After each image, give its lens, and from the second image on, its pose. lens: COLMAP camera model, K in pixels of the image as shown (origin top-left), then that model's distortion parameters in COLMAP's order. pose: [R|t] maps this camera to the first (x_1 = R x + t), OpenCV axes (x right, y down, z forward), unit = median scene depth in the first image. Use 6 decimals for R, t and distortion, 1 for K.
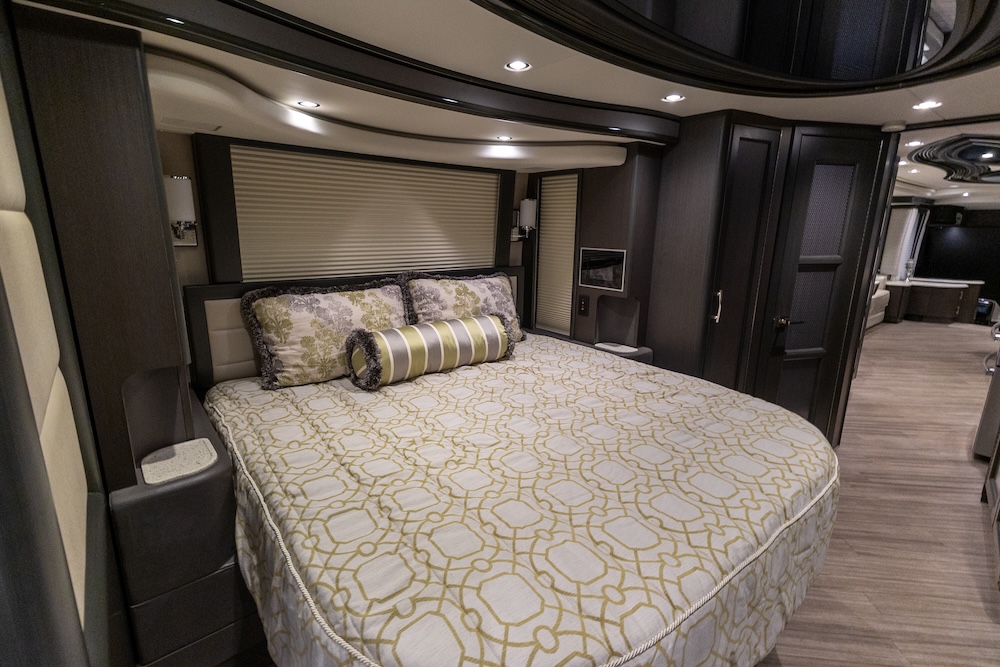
lens RADIAL K [[459.8, 0, 496.8], [0, 459.8, 329.7], [0, 0, 1]] dist [0.033313, -0.008664]
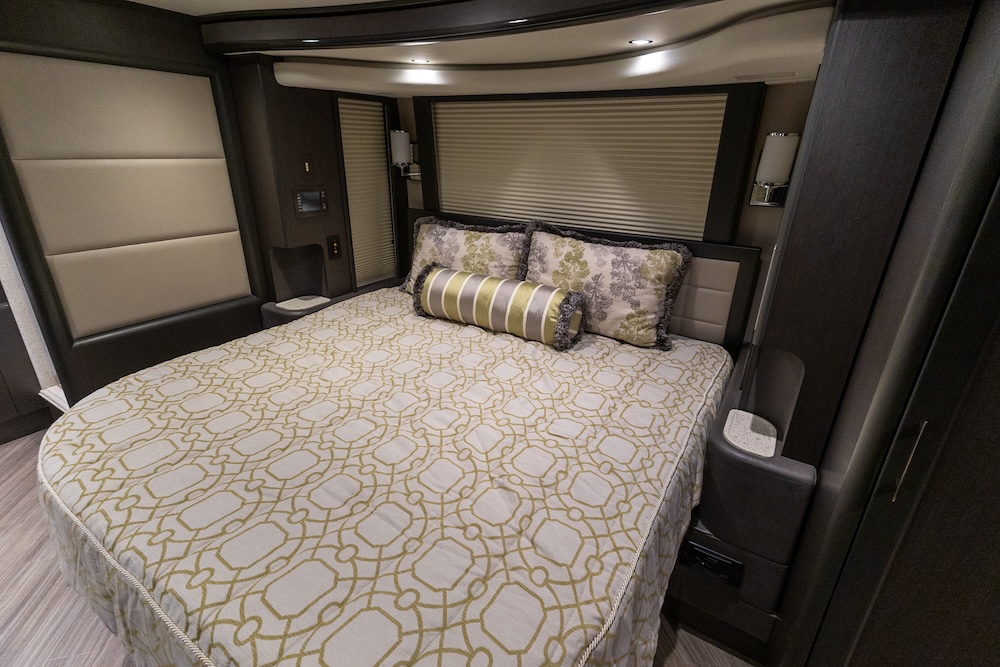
lens RADIAL K [[459.8, 0, 496.8], [0, 459.8, 329.7], [0, 0, 1]] dist [0.033313, -0.008664]
pose [[0.317057, 0.337384, -0.886367, 0.735792], [-0.238395, 0.932930, 0.269832, -0.173479], [0.917956, 0.125753, 0.376223, 0.672043]]
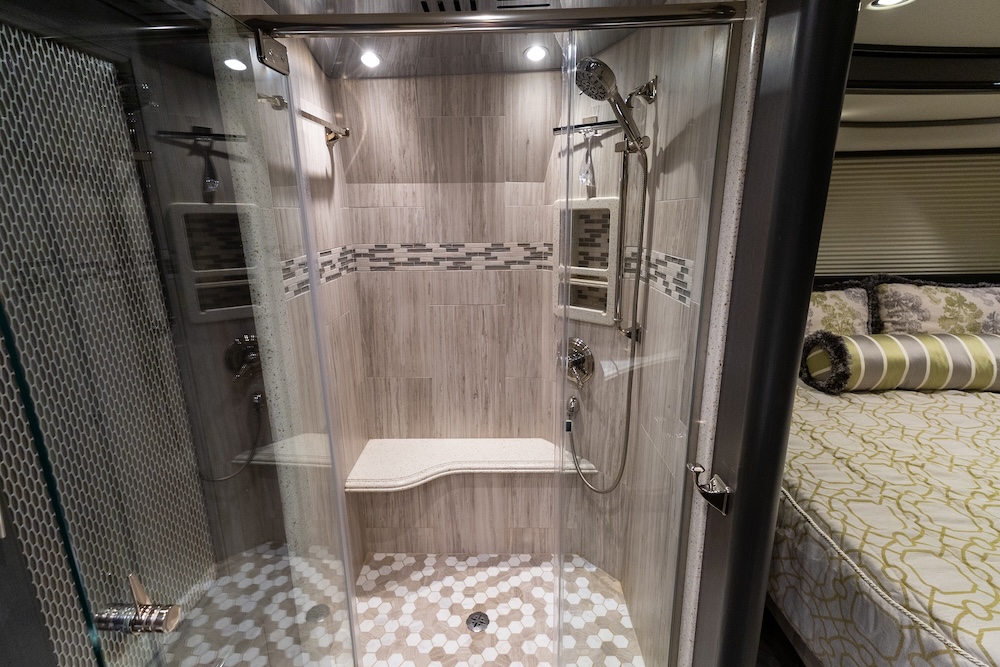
lens RADIAL K [[459.8, 0, 496.8], [0, 459.8, 329.7], [0, 0, 1]] dist [0.033313, -0.008664]
pose [[0.756694, 0.141809, -0.638204, -0.175066], [-0.123606, 0.989618, 0.073339, 0.008965], [0.641978, 0.023391, 0.766366, -0.219298]]
